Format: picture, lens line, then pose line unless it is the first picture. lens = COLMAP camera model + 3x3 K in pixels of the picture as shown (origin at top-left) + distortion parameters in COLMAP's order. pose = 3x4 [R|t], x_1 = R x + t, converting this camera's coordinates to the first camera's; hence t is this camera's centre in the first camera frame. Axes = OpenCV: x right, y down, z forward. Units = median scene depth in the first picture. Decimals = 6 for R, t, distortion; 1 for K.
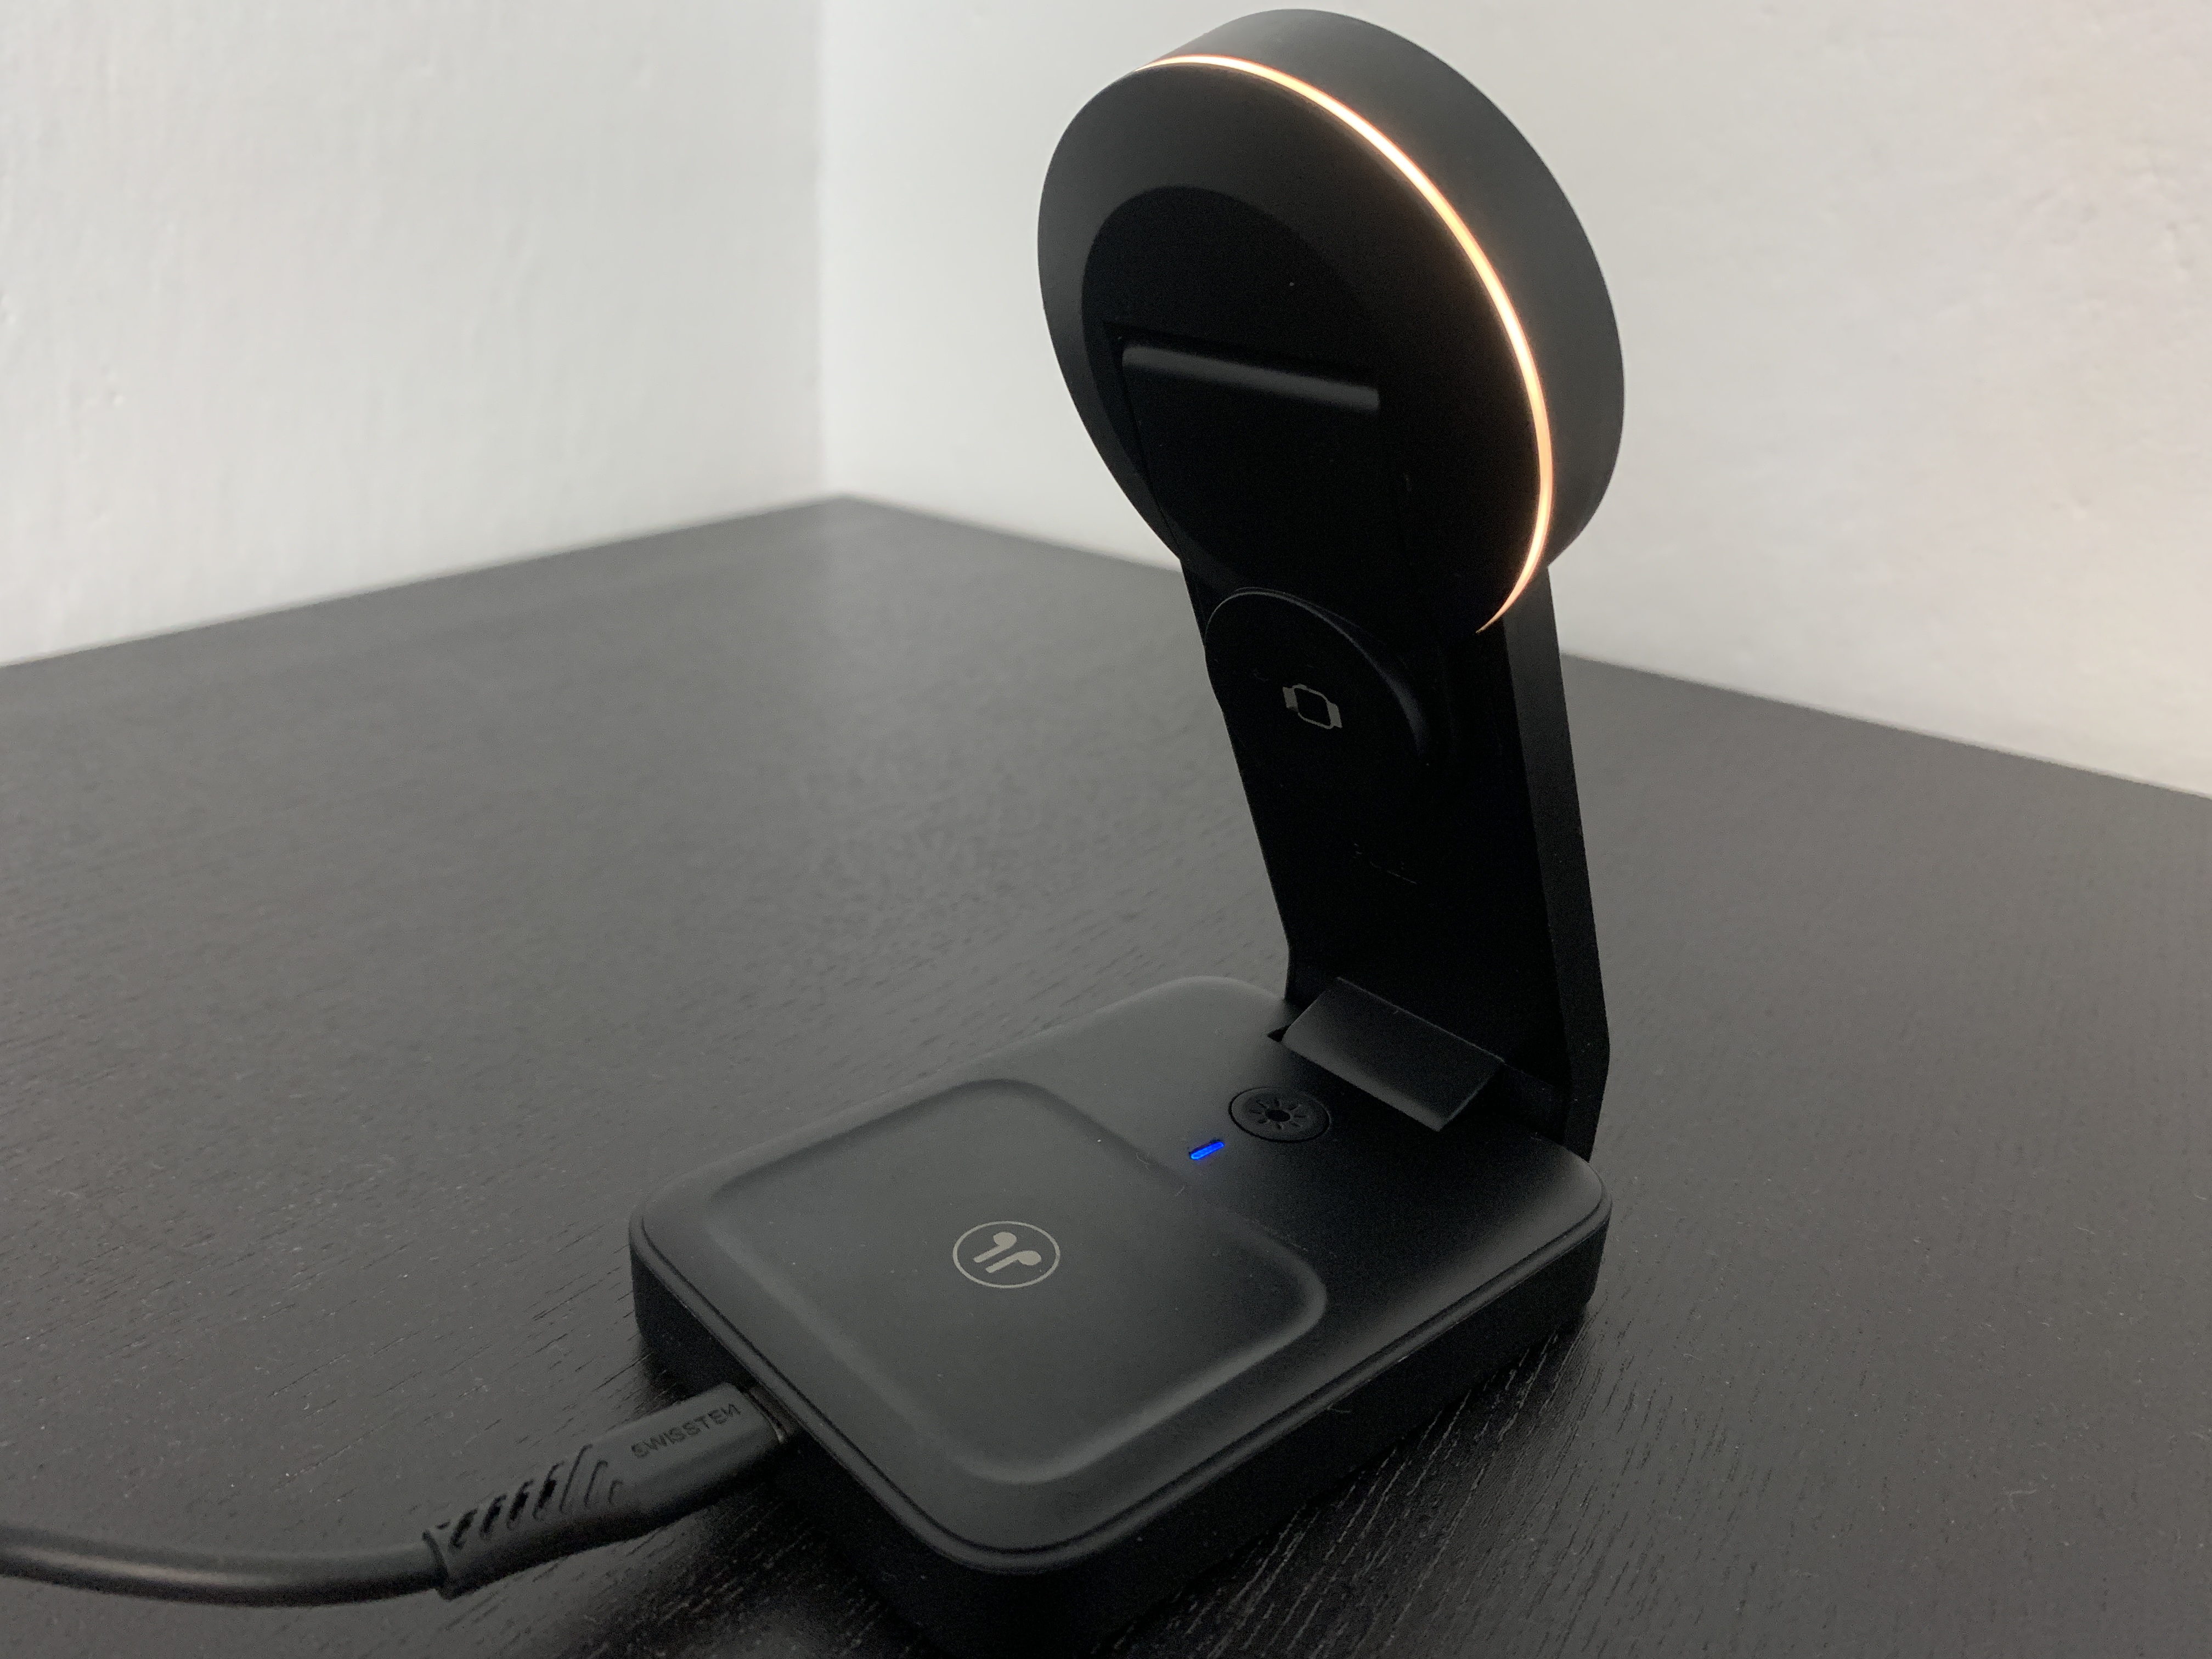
lens RADIAL K [[1744.1, 0, 1103.1], [0, 1744.1, 842.3], [0, 0, 1]] dist [-0.030443, 0.017467]
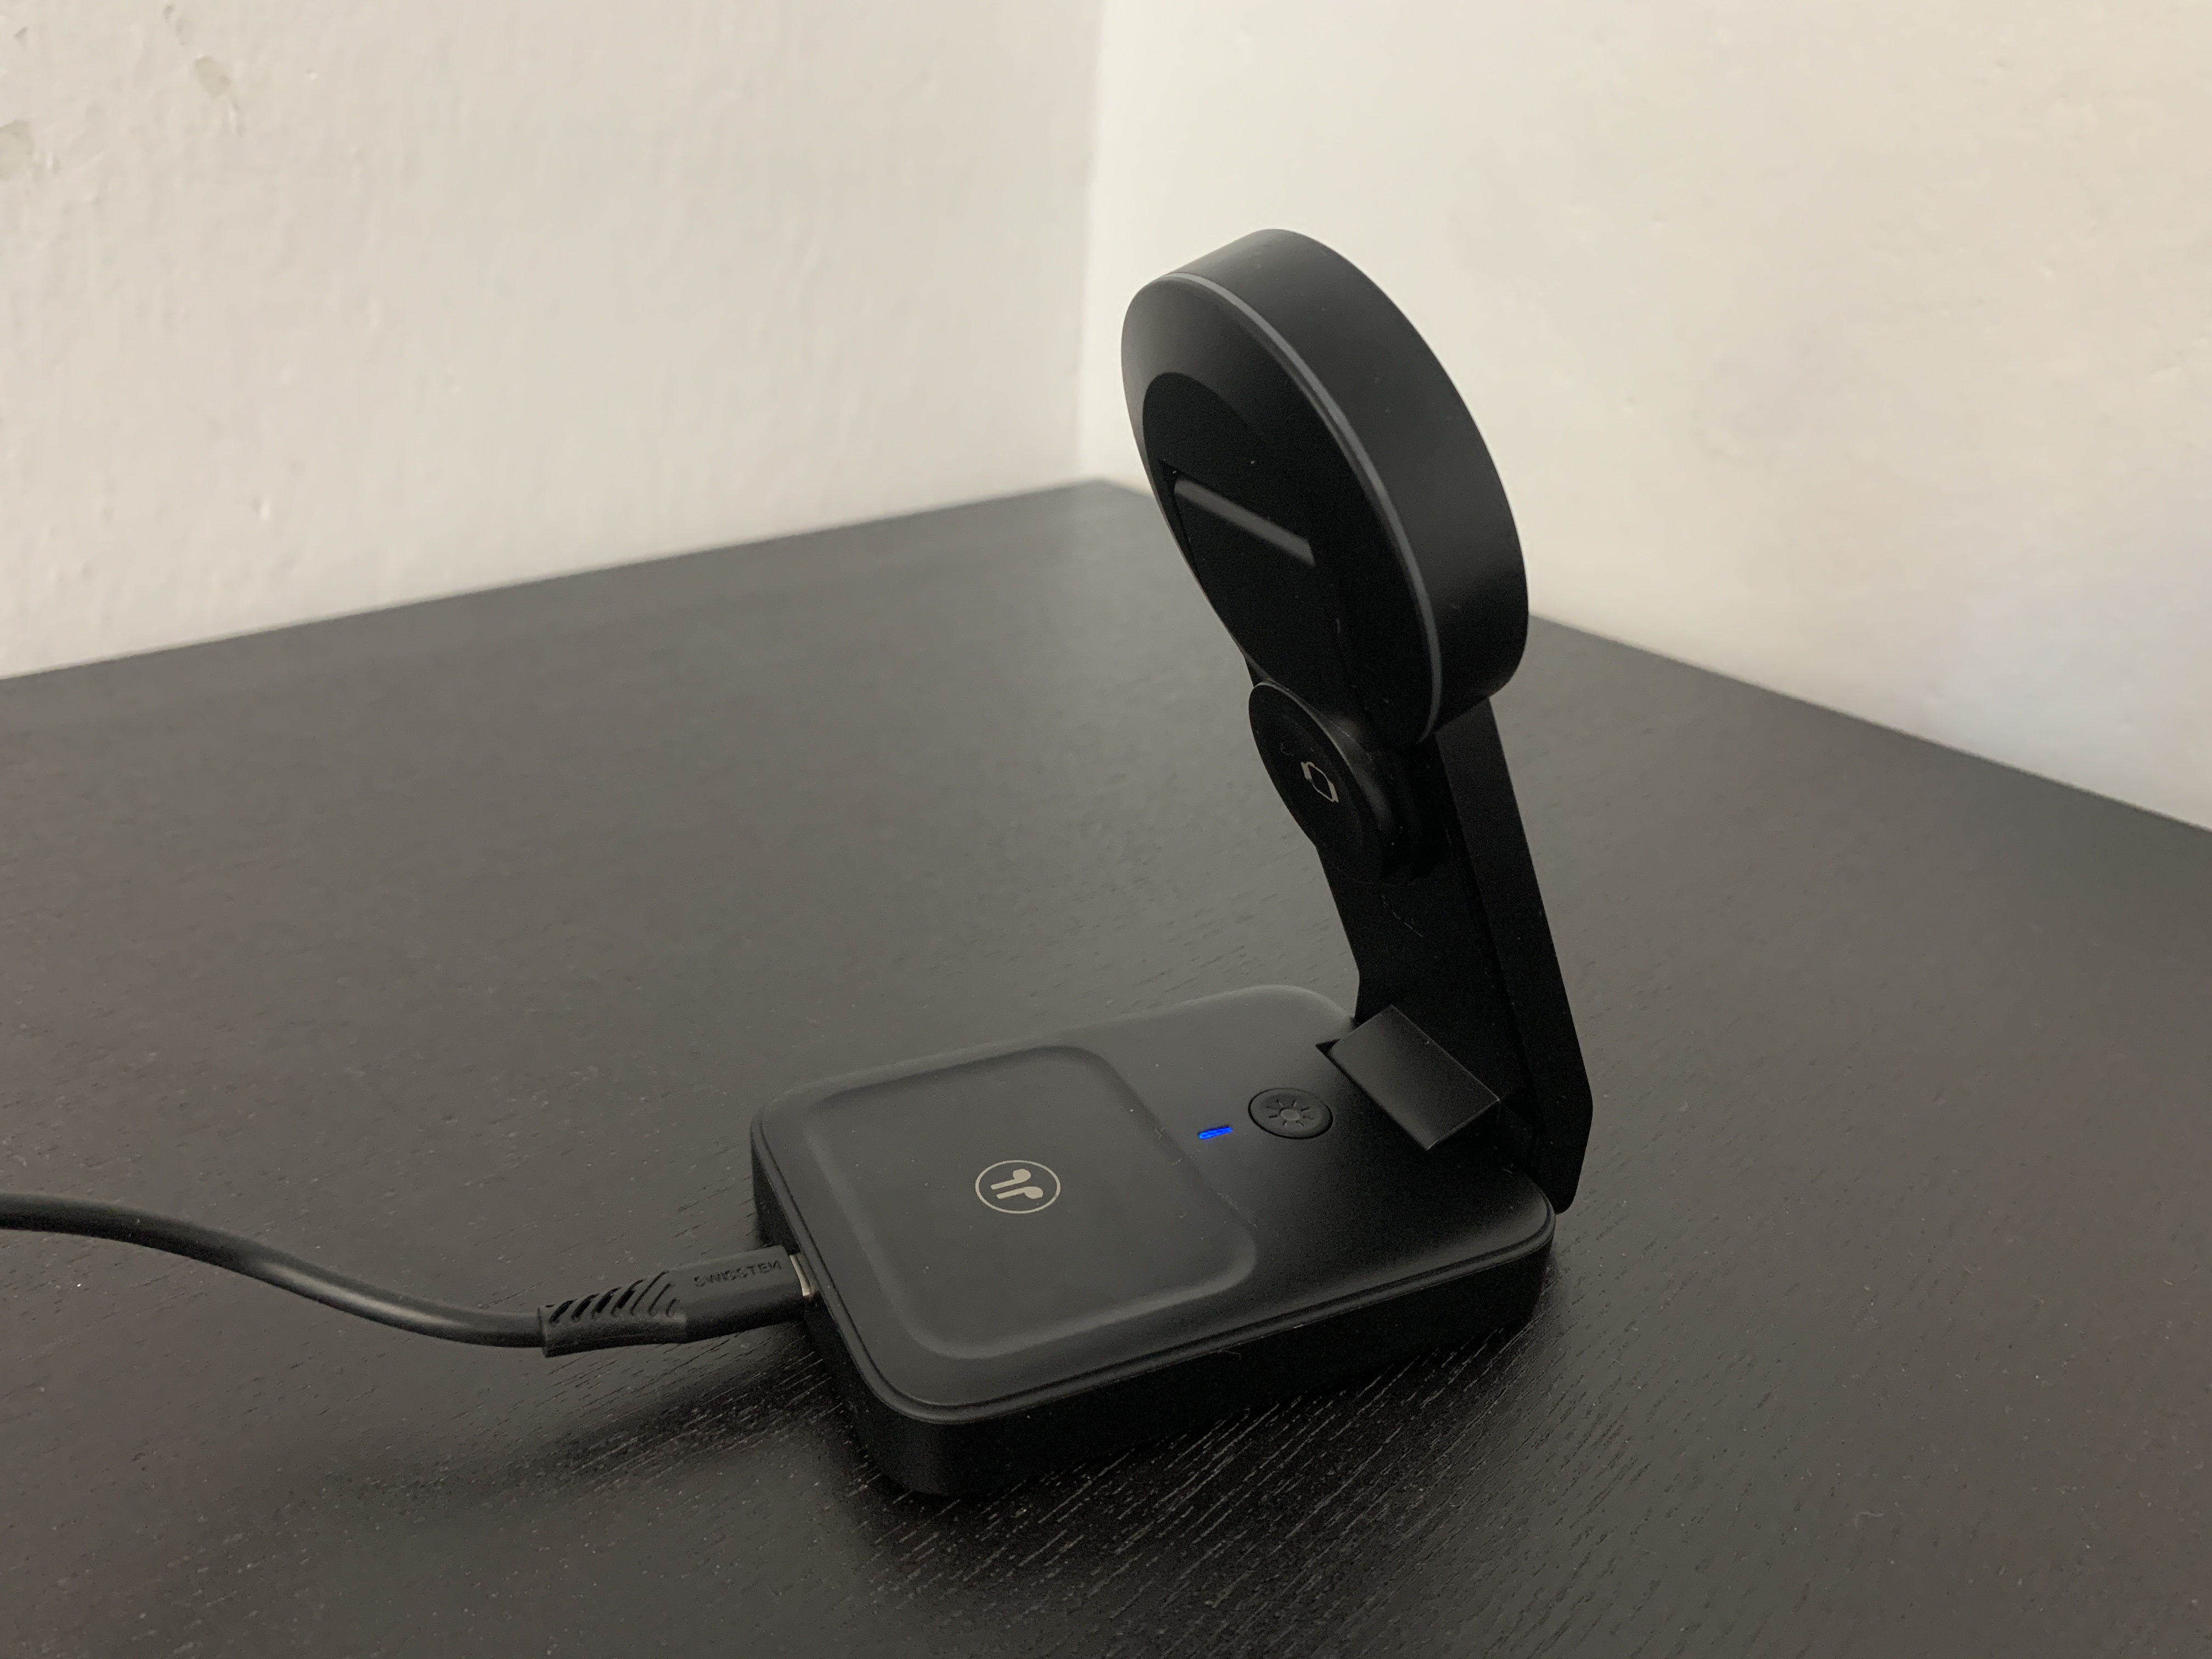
lens RADIAL K [[1744.1, 0, 1110.6], [0, 1744.1, 875.1], [0, 0, 1]] dist [-0.030443, 0.017467]
pose [[0.982594, 0.086047, -0.164634, 0.154117], [-0.076897, 0.995160, 0.061178, -0.064747], [0.169102, -0.047454, 0.984456, -0.165823]]
